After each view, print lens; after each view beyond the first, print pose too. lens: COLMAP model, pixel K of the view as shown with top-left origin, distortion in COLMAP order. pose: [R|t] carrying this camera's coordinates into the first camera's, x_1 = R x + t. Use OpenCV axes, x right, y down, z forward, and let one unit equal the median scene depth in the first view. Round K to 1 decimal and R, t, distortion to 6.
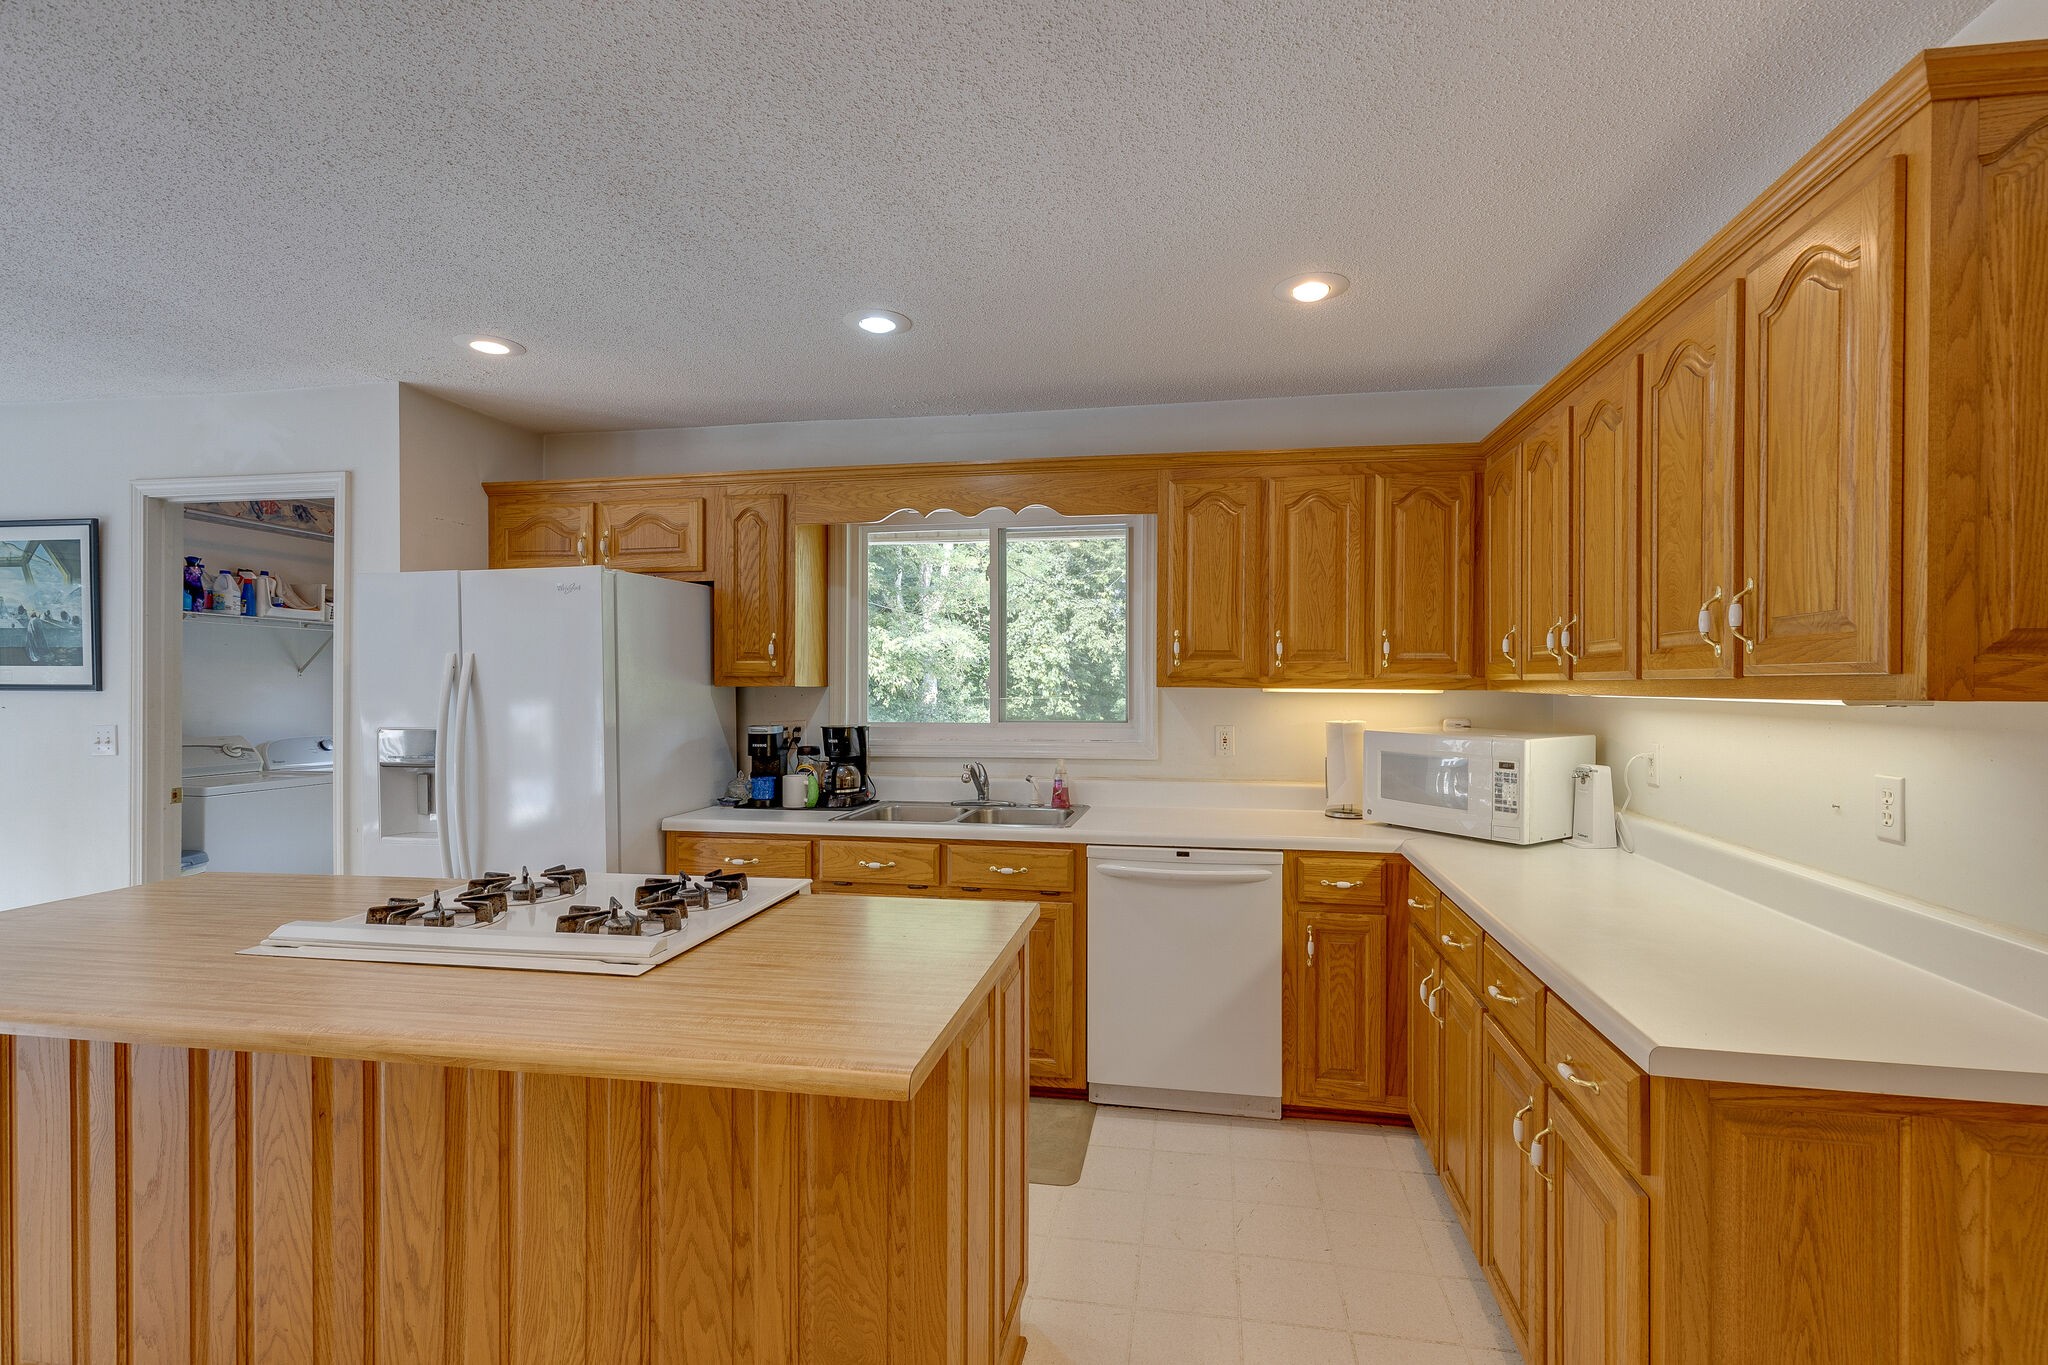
lens RADIAL K [[928.7, 0, 1037.4], [0, 928.7, 693.5], [0, 0, 1]] dist [0.011957, -0.000573]
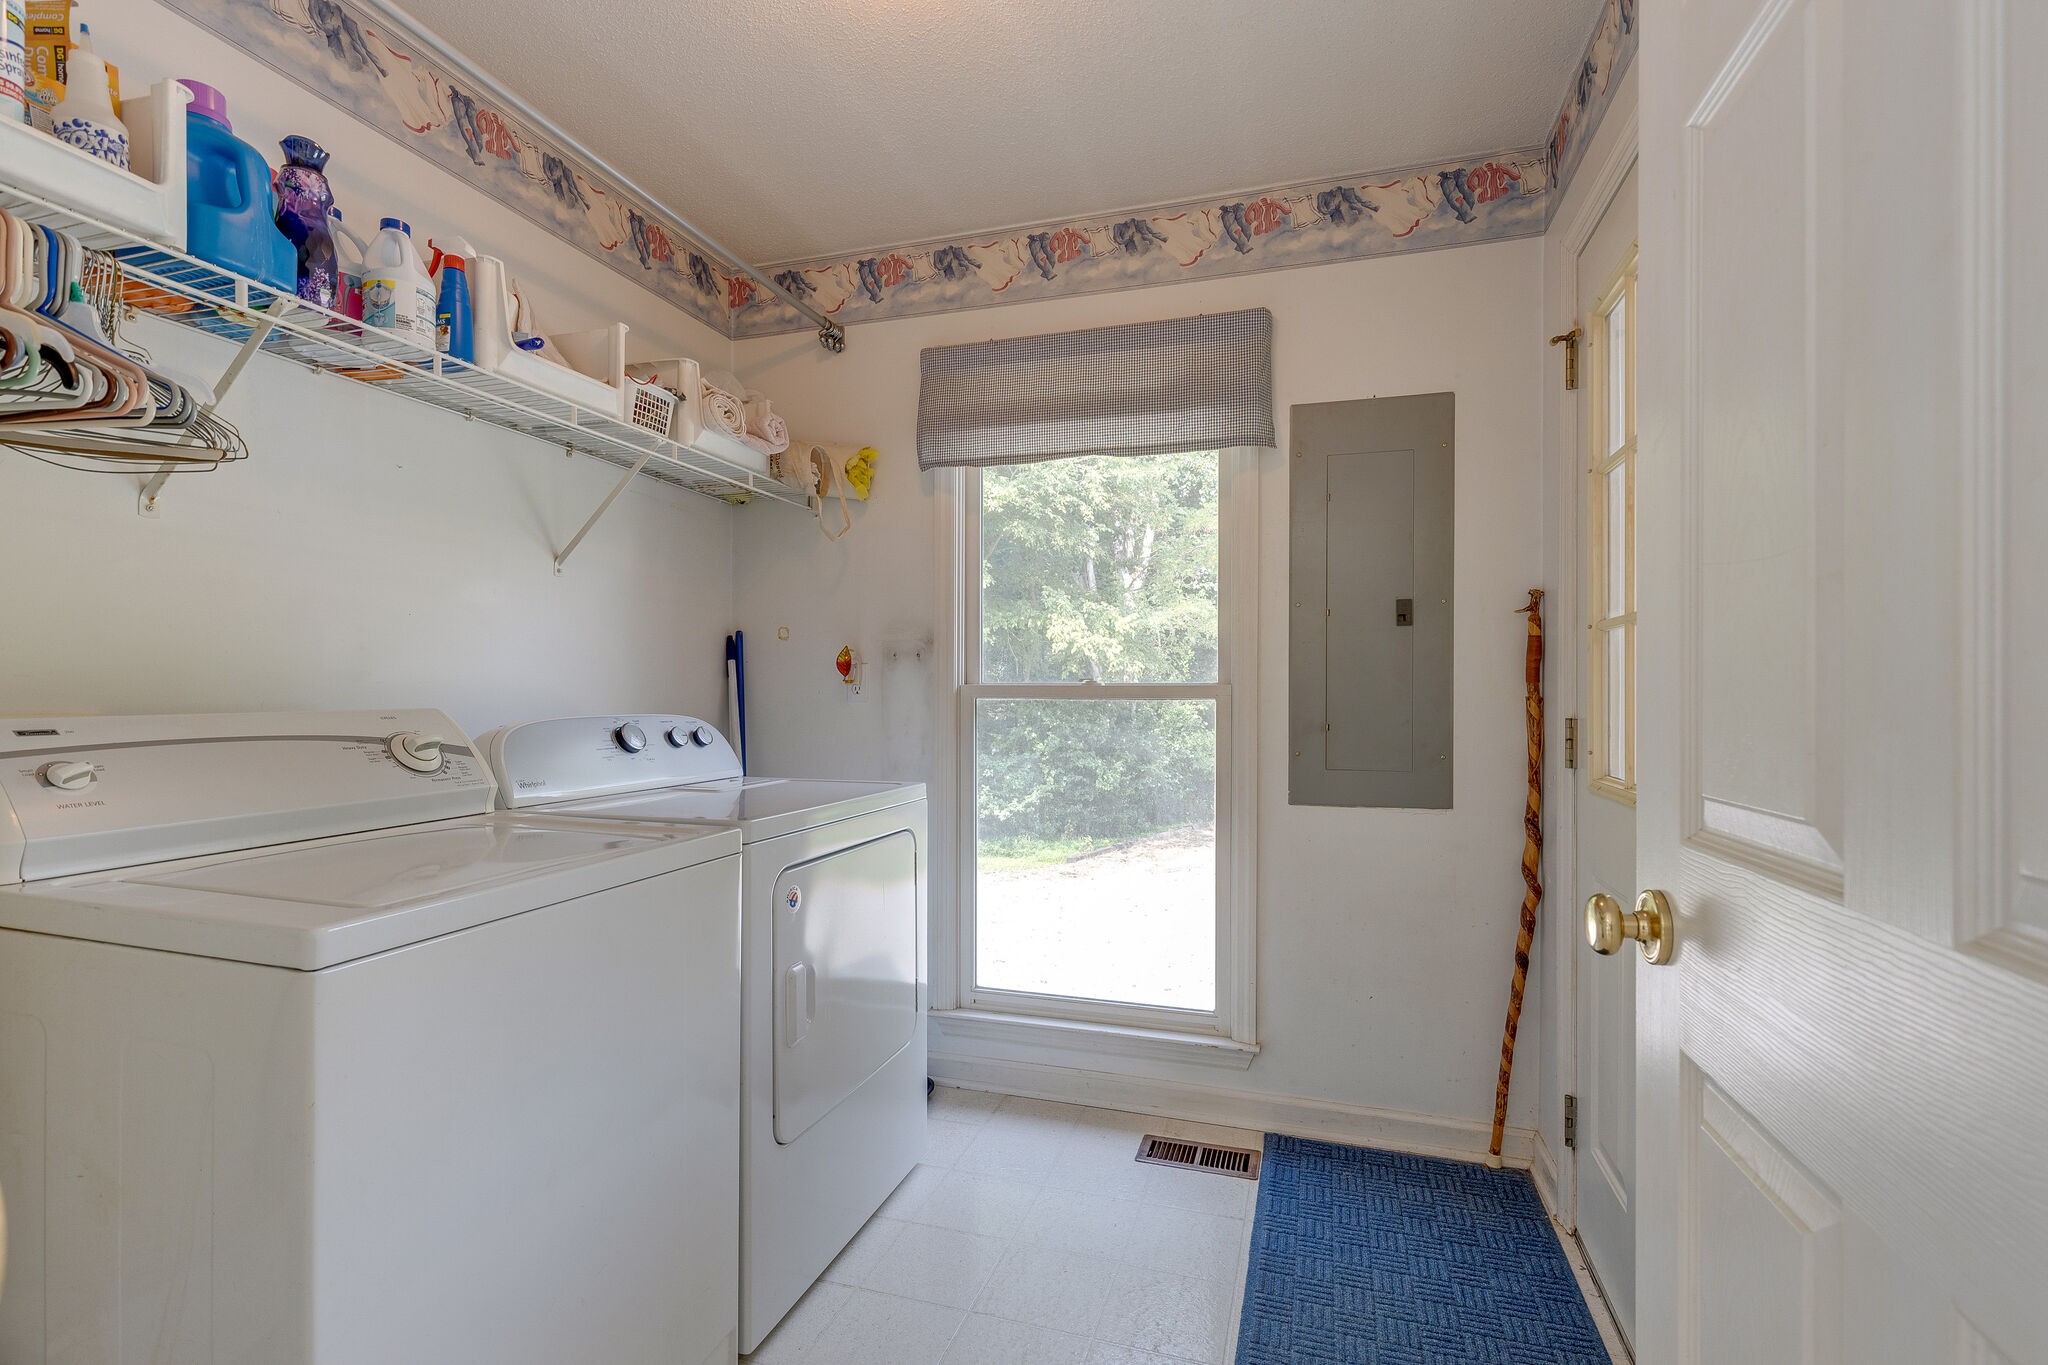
lens RADIAL K [[919.1, 0, 1024.8], [0, 919.1, 690.3], [0, 0, 1]] dist [0.006901, -0.000489]
pose [[0.993850, 0.000736, -0.110730, -0.642680], [-0.001105, 0.999994, -0.003267, 0.042396], [0.110727, 0.003369, 0.993845, 0.738696]]
